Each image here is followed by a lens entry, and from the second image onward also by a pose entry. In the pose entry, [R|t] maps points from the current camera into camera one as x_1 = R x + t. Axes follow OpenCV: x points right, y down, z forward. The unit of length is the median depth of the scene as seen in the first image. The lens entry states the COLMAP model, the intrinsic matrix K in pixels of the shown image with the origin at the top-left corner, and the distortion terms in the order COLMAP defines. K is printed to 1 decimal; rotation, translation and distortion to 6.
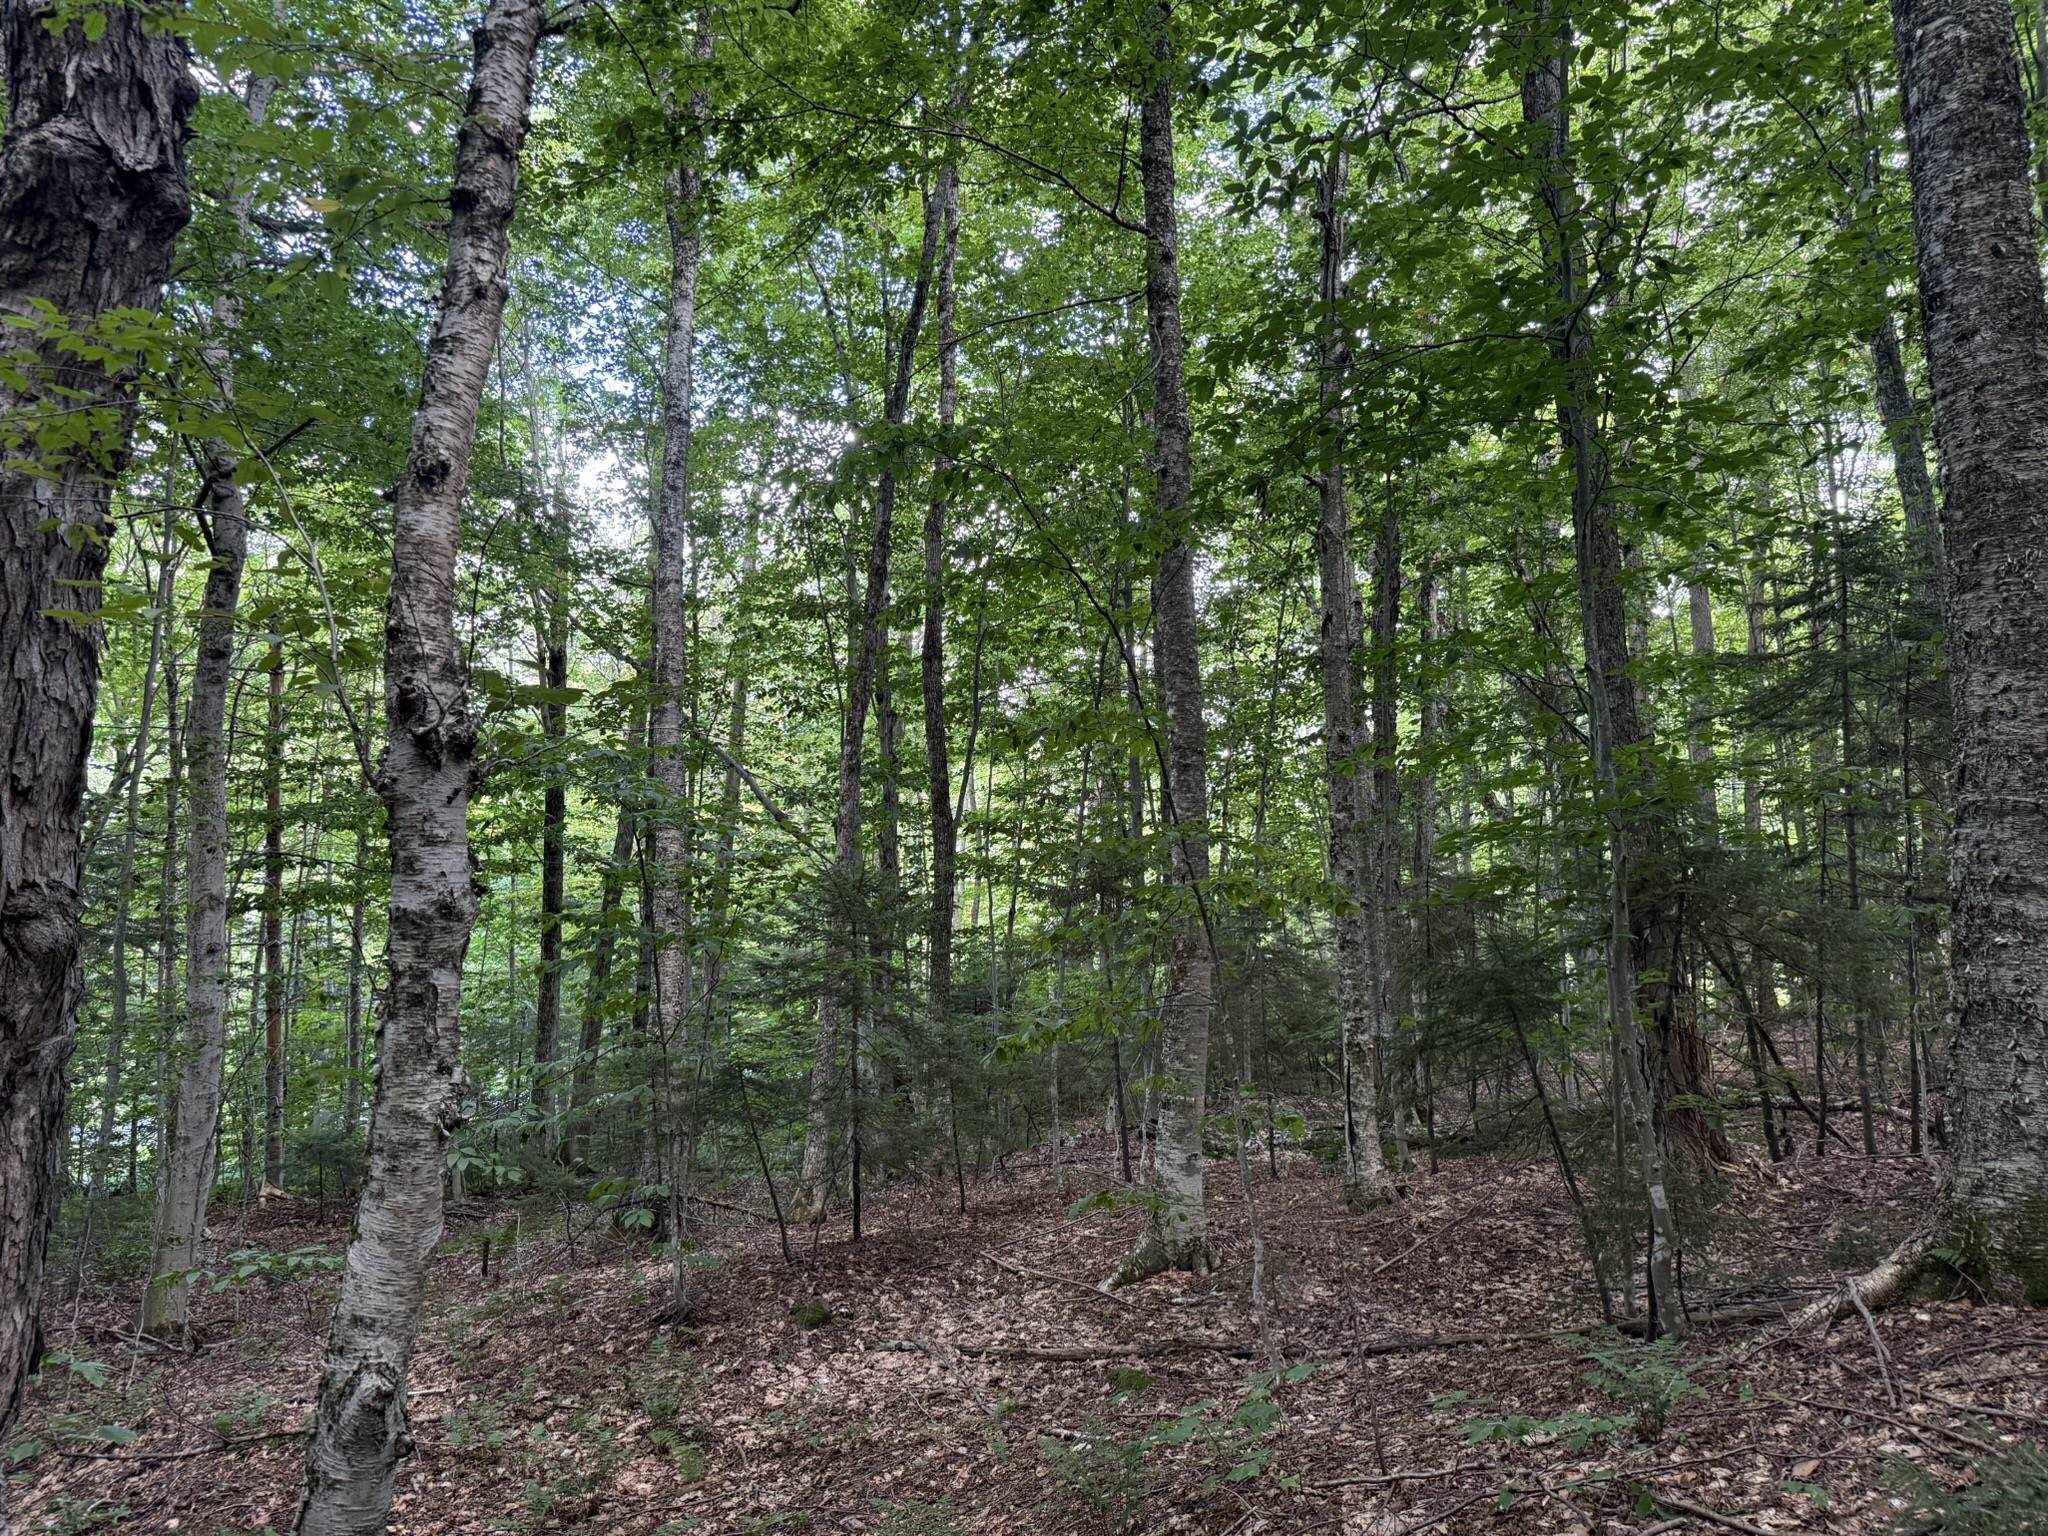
lens RADIAL K [[1541.9, 0, 1022.5], [0, 1541.9, 757.3], [0, 0, 1]] dist [0.064070, -0.001286]
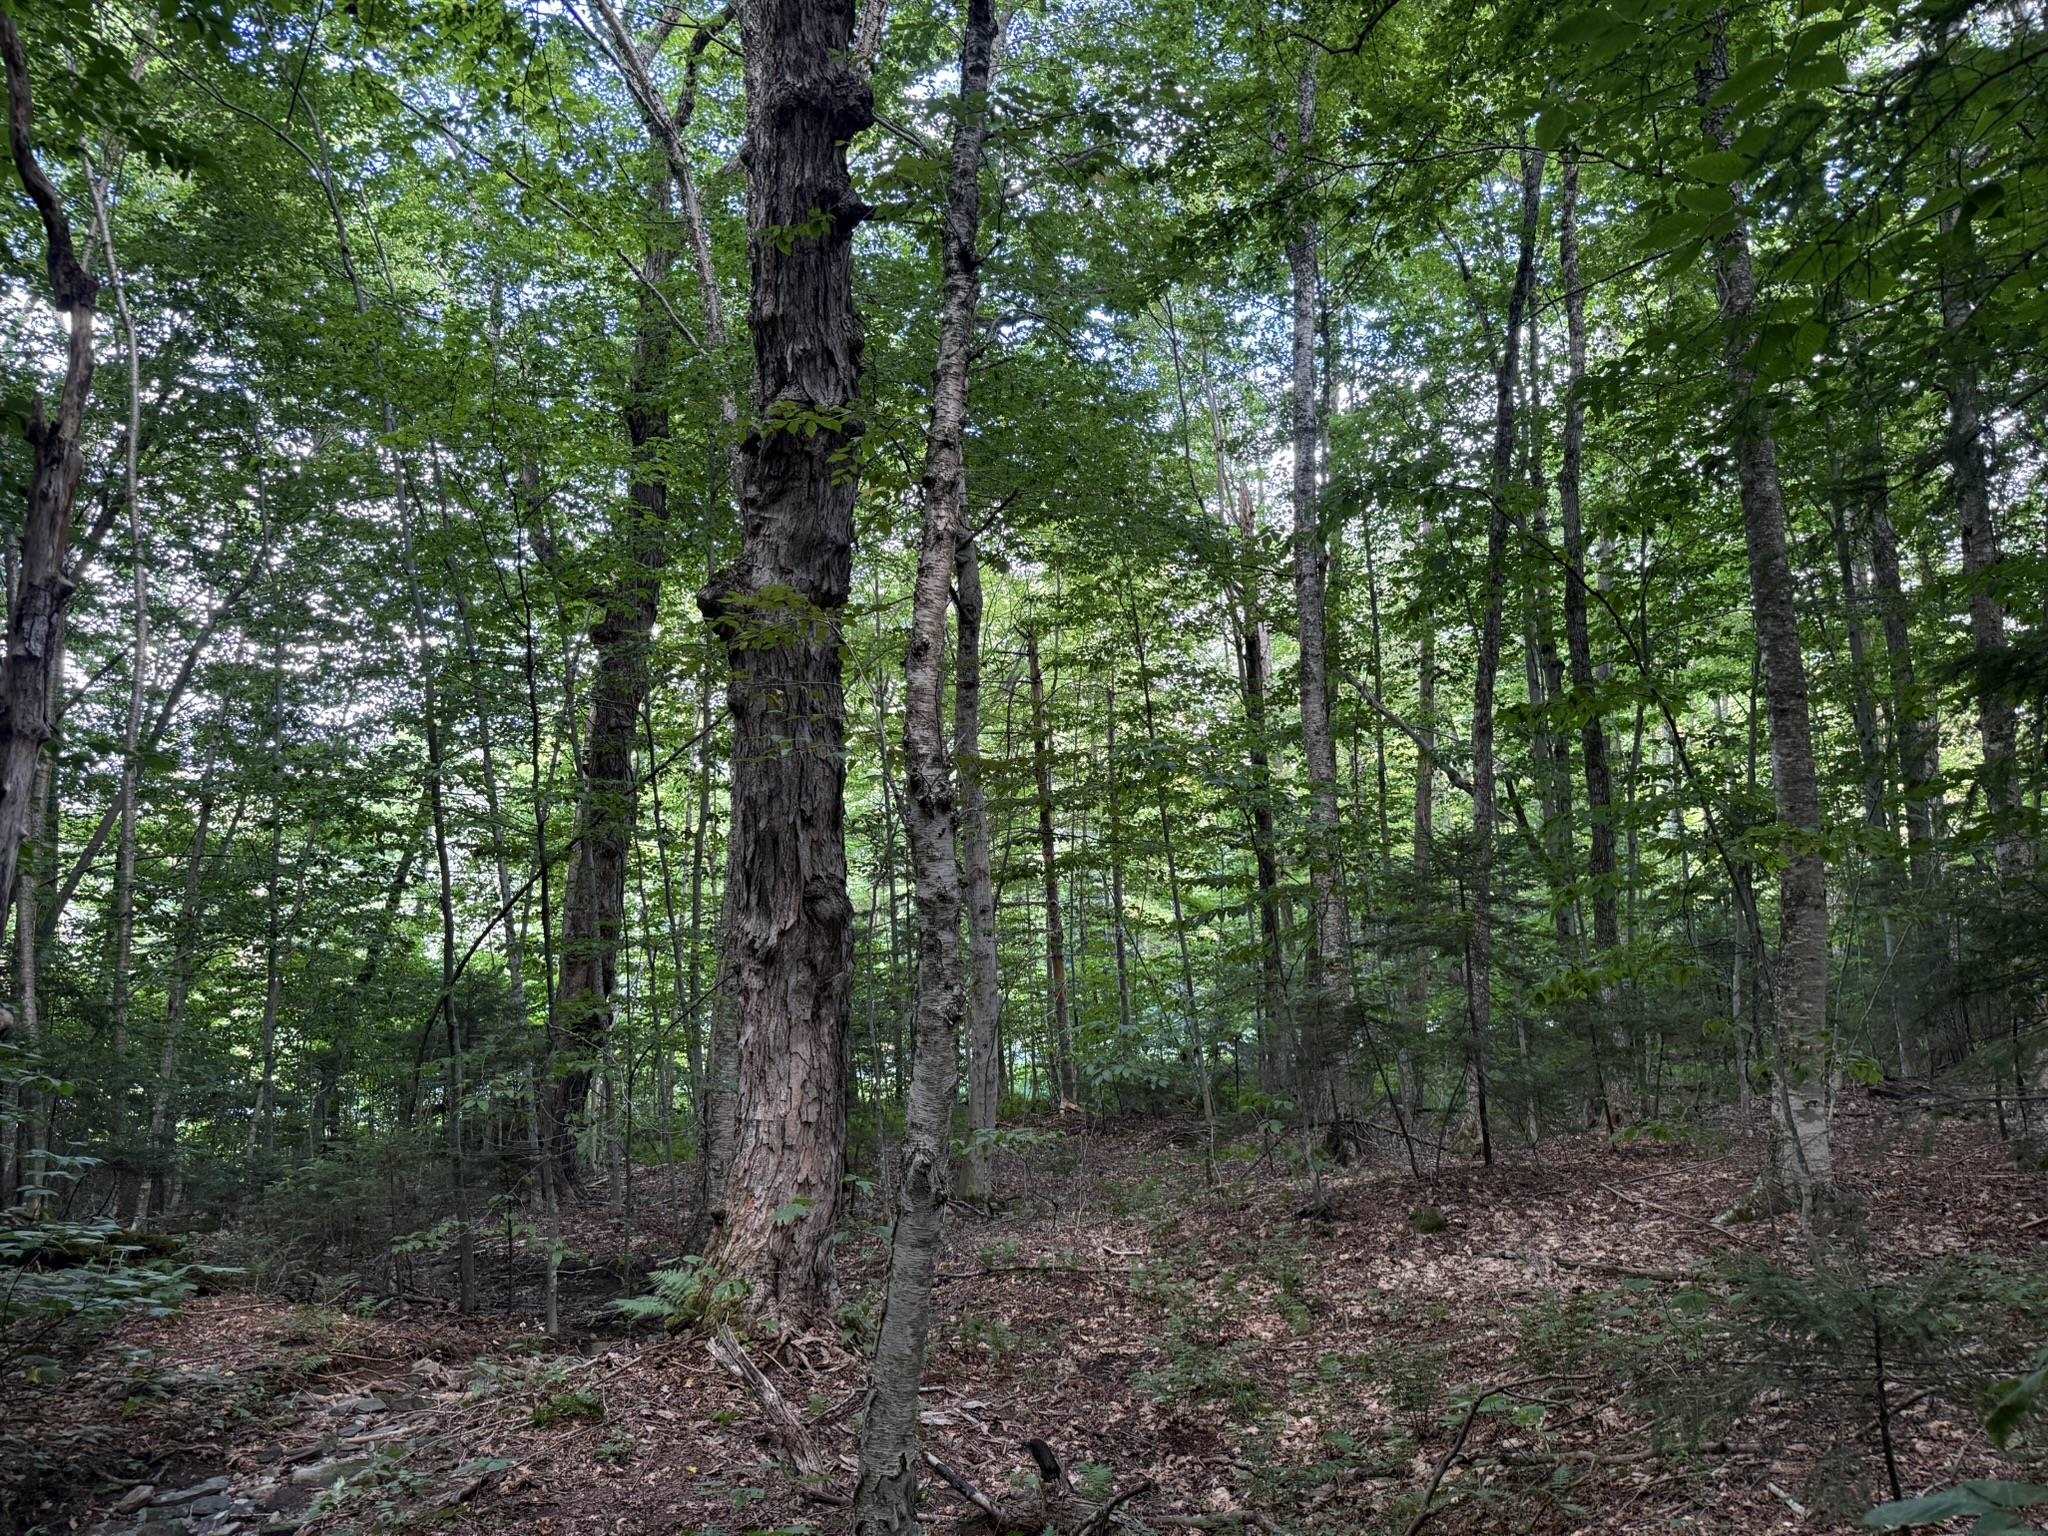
lens RADIAL K [[1437.5, 0, 1024.0], [0, 1437.5, 768.0], [0, 0, 1]] dist [0.374406, -0.411760]
pose [[0.891063, -0.074649, -0.447698, 0.138587], [0.089830, 0.995876, 0.012739, -0.018537], [0.444901, -0.051569, 0.894094, -0.127665]]
